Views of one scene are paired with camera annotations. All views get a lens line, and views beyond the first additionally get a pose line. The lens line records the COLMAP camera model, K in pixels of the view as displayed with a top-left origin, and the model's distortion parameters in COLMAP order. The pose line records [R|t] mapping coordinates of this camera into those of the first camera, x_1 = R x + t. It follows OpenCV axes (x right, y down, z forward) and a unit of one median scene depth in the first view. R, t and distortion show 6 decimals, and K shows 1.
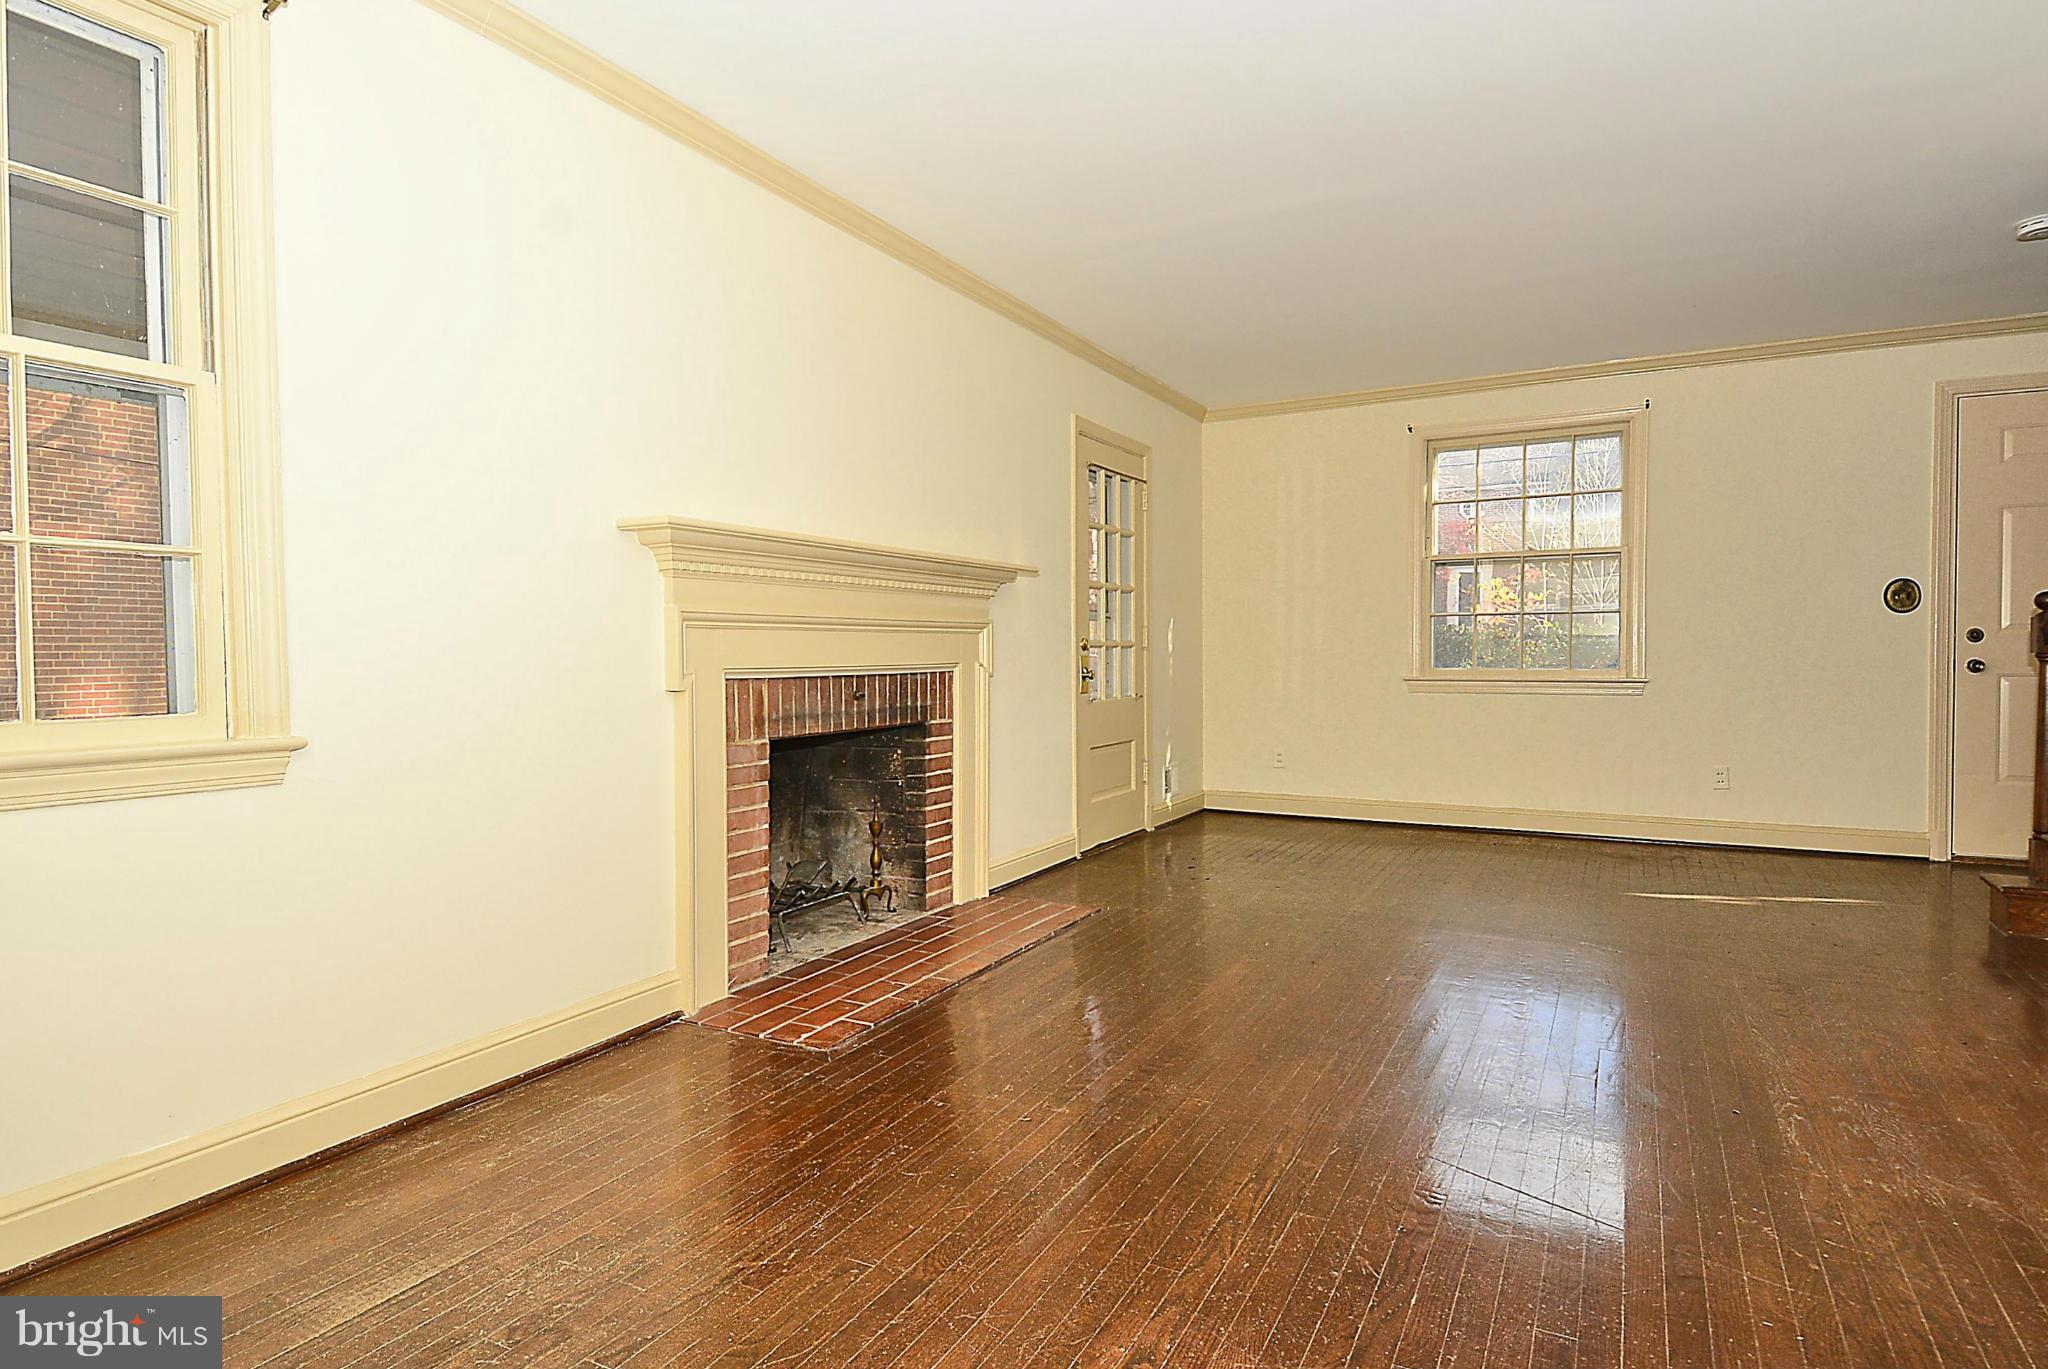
lens RADIAL K [[1109.2, 0, 1024.4], [0, 1109.2, 687.6], [0, 0, 1]] dist [-0.002163, -0.001440]
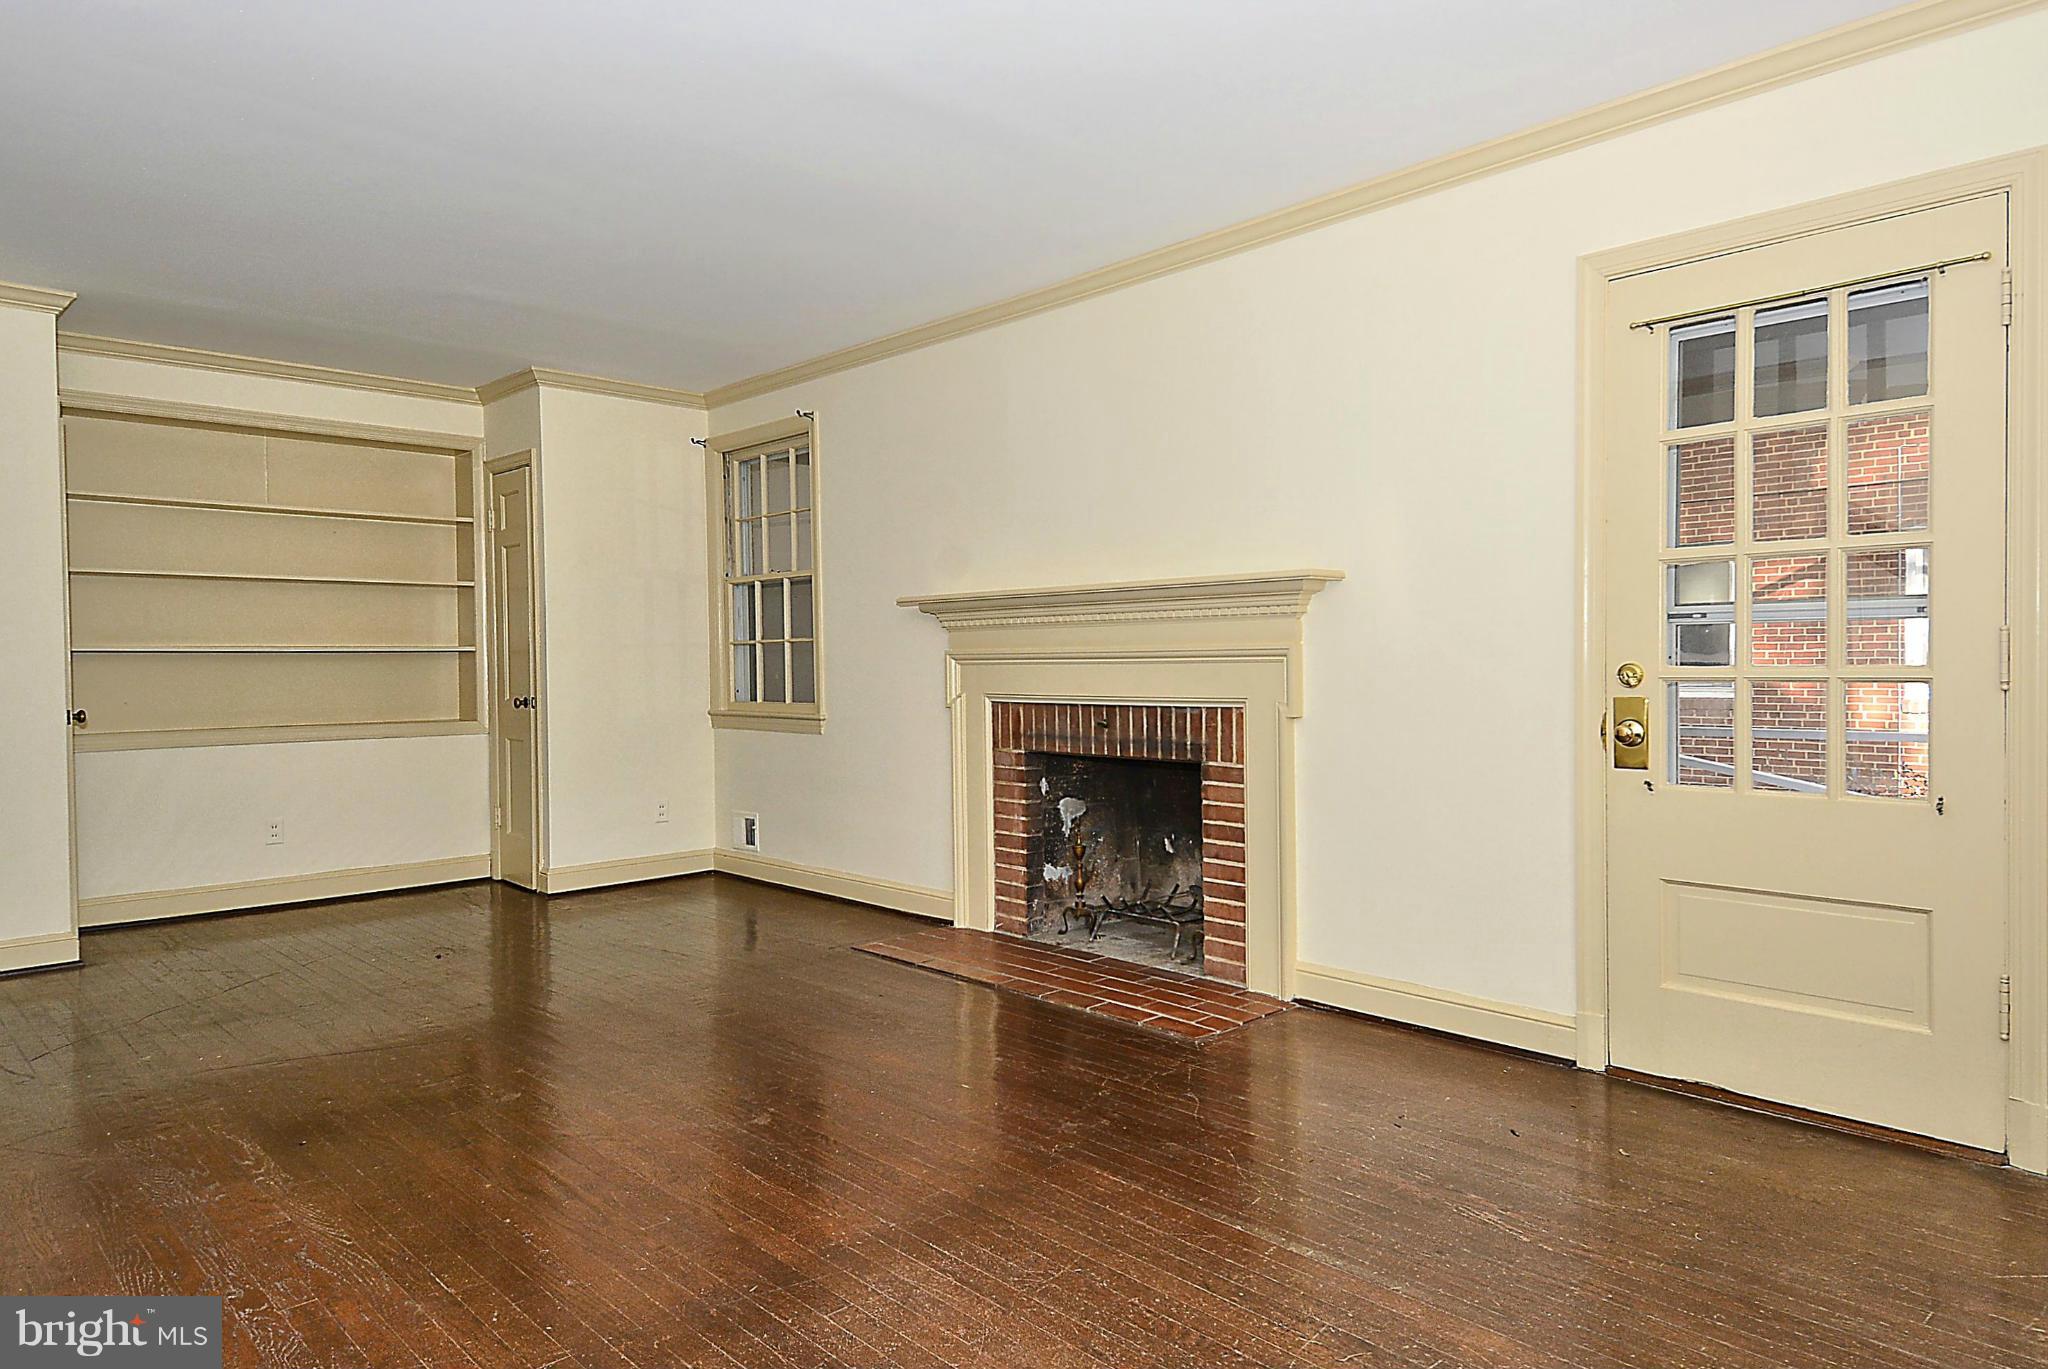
lens RADIAL K [[1204.2, 0, 1025.0], [0, 1204.2, 674.5], [0, 0, 1]] dist [0.004256, -0.000103]
pose [[-0.303760, 0.022255, -0.952489, 0.949721], [-0.016804, 0.999447, 0.028711, -0.070546], [0.952600, 0.024726, -0.303218, 1.245794]]
